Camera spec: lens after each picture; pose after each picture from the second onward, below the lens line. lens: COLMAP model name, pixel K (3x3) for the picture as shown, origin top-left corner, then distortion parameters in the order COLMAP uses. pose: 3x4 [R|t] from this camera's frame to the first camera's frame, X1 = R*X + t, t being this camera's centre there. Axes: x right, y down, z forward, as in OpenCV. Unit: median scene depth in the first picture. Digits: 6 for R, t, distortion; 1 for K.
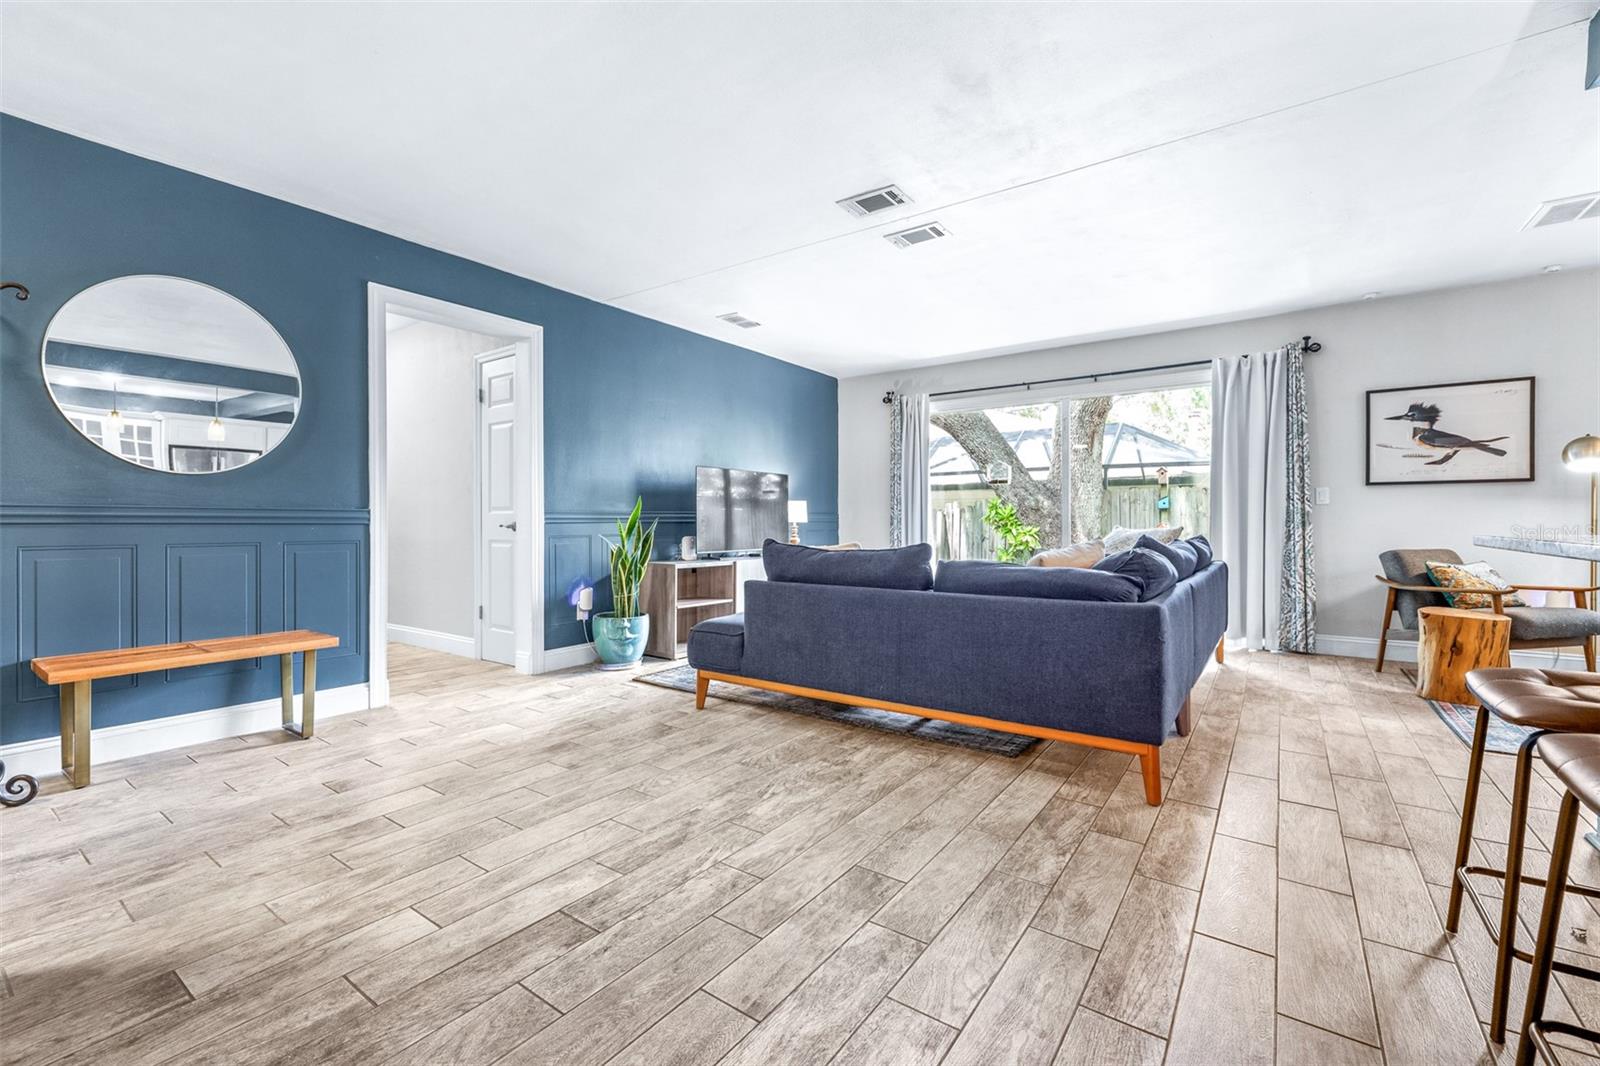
lens RADIAL K [[683.9, 0, 800.2], [0, 683.9, 520.2], [0, 0, 1]] dist [-0.000587, 0.000073]
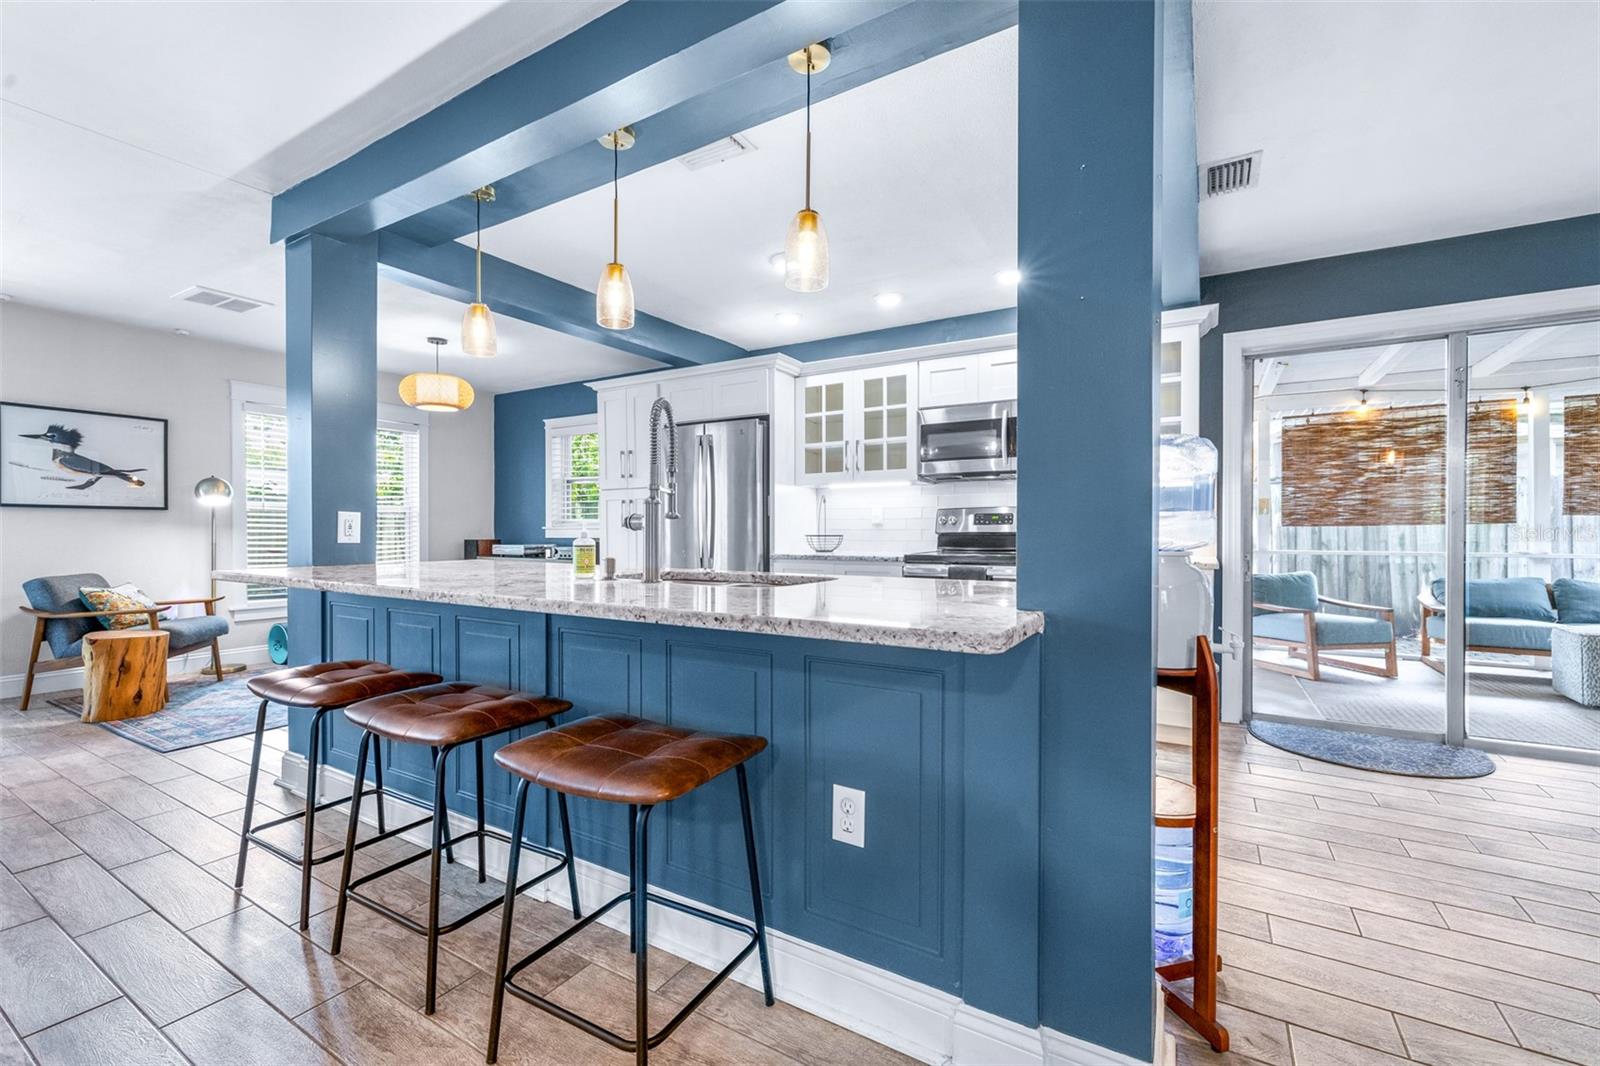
lens RADIAL K [[683.9, 0, 796.1], [0, 683.9, 531.5], [0, 0, 1]] dist [-0.000587, 0.000073]
pose [[-0.077907, -0.000404, 0.996961, -0.194091], [-0.005629, 0.999984, -0.000034, -0.032209], [-0.996945, -0.005614, -0.077908, 0.033695]]
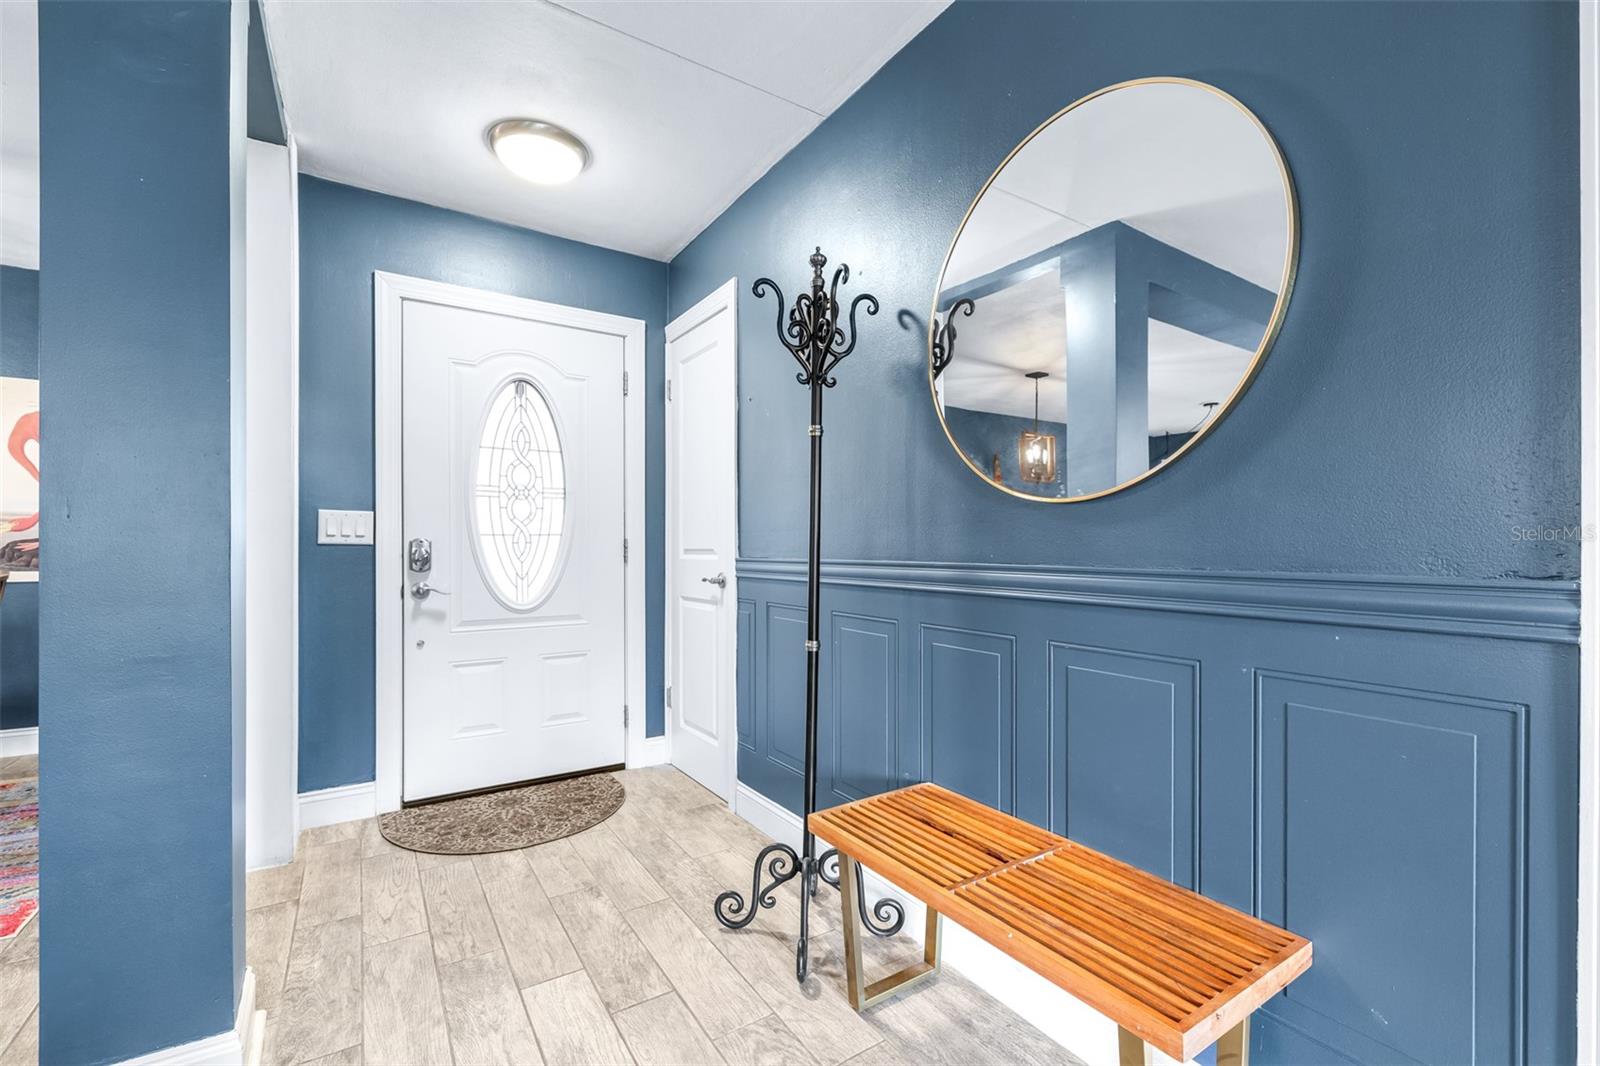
lens RADIAL K [[683.9, 0, 799.4], [0, 683.9, 548.4], [0, 0, 1]] dist [-0.000587, 0.000073]
pose [[-0.365660, 0.001699, -0.930747, -0.304604], [0.003528, 0.999994, 0.000439, -0.029196], [0.930742, -0.003123, -0.365663, 0.827467]]
